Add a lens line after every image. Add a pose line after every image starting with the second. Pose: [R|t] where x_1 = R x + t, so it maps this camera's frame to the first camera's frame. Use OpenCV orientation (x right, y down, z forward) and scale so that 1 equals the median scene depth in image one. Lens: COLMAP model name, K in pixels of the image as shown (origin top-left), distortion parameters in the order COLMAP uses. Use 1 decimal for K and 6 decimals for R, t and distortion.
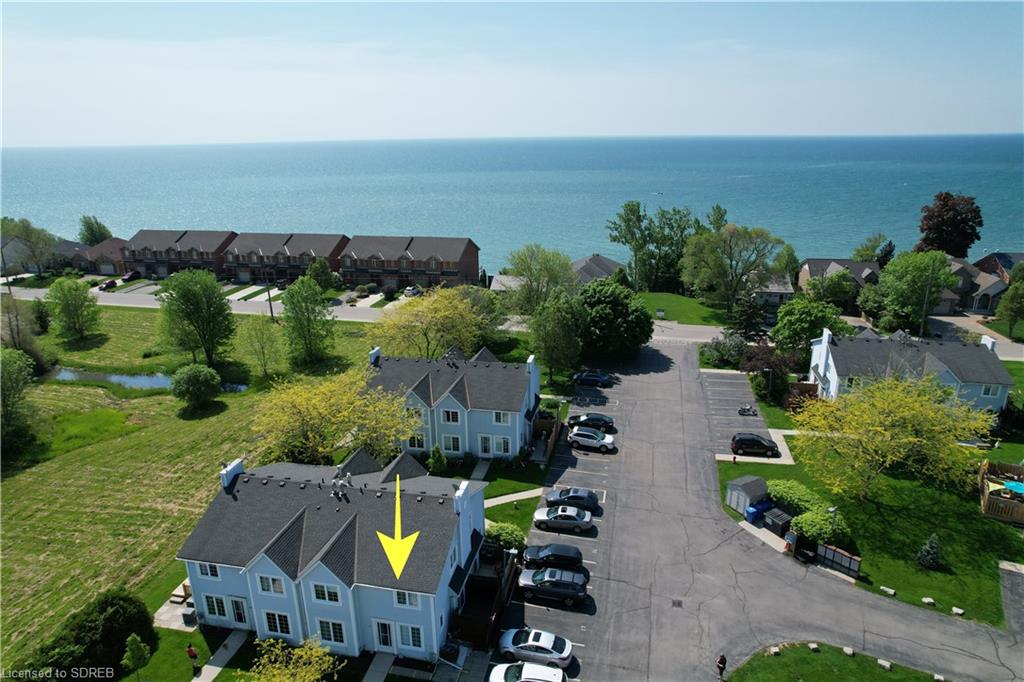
lens RADIAL K [[654.9, 0, 514.1], [0, 654.9, 343.7], [0, 0, 1]] dist [-0.076041, 0.070713]
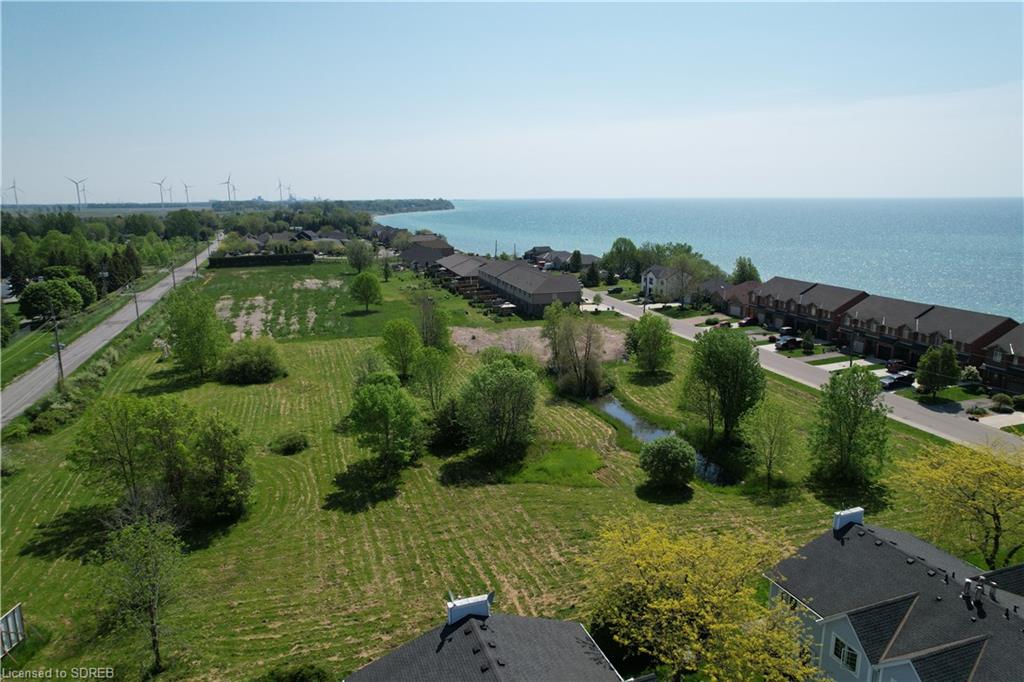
lens RADIAL K [[654.9, 0, 514.1], [0, 654.9, 343.7], [0, 0, 1]] dist [-0.076041, 0.070713]
pose [[0.521178, 0.196813, -0.830444, 0.083433], [-0.259515, 0.963516, 0.065482, -0.091399], [0.813034, 0.181385, 0.553240, 0.356013]]
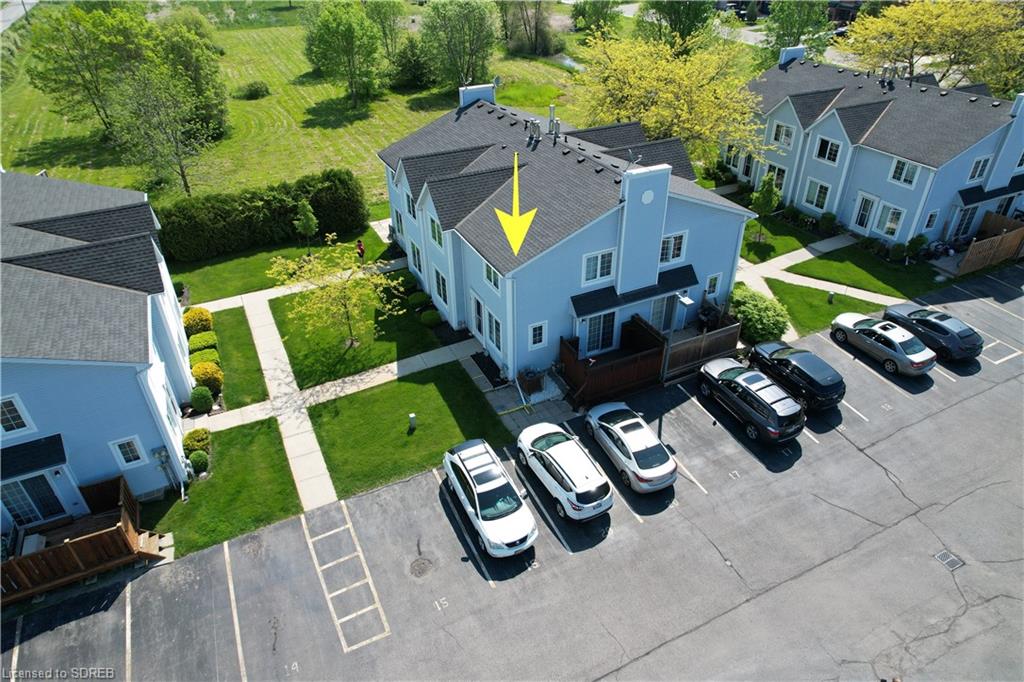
lens RADIAL K [[654.9, 0, 514.1], [0, 654.9, 343.7], [0, 0, 1]] dist [-0.076041, 0.070713]
pose [[0.614876, 0.441730, -0.653301, 0.175589], [-0.238361, 0.893758, 0.379974, 0.094635], [0.751739, -0.077915, 0.654841, 0.278542]]
